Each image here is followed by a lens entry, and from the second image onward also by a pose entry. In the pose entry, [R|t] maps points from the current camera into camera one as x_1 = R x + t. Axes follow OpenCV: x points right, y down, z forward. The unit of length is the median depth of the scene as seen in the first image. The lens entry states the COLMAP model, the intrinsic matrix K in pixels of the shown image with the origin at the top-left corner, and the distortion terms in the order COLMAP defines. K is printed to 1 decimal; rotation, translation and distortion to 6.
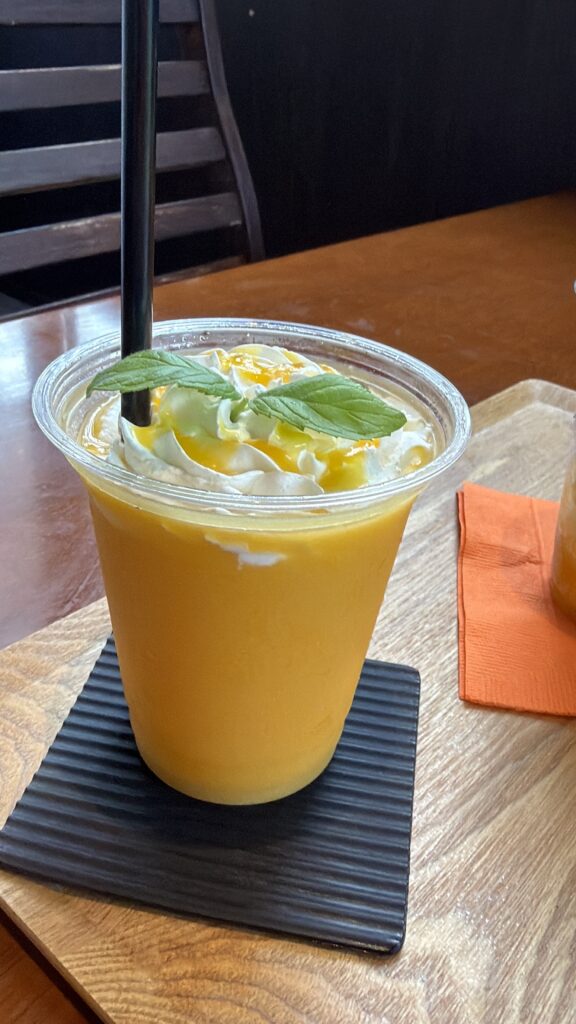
lens RADIAL K [[907.7, 0, 289.8], [0, 907.7, 515.3], [0, 0, 1]] dist [-0.003900, 0.008150]
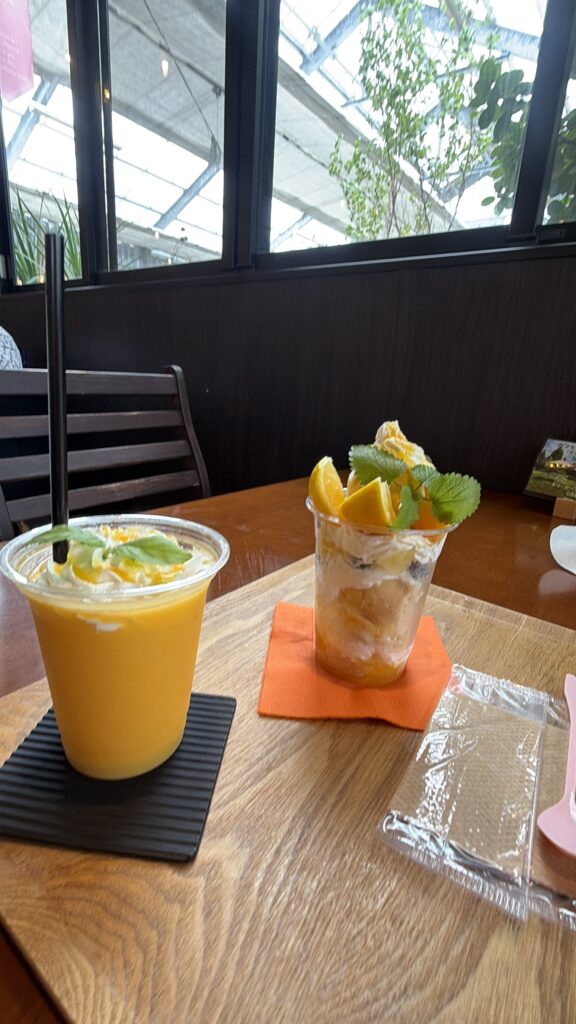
lens RADIAL K [[476.7, 0, 289.6], [0, 476.7, 509.0], [0, 0, 1]] dist [-0.003812, 0.000782]
pose [[0.995228, -0.022600, 0.094926, 0.207815], [0.046855, 0.964002, -0.261734, 0.070536], [-0.085594, 0.264932, 0.960461, -0.063733]]
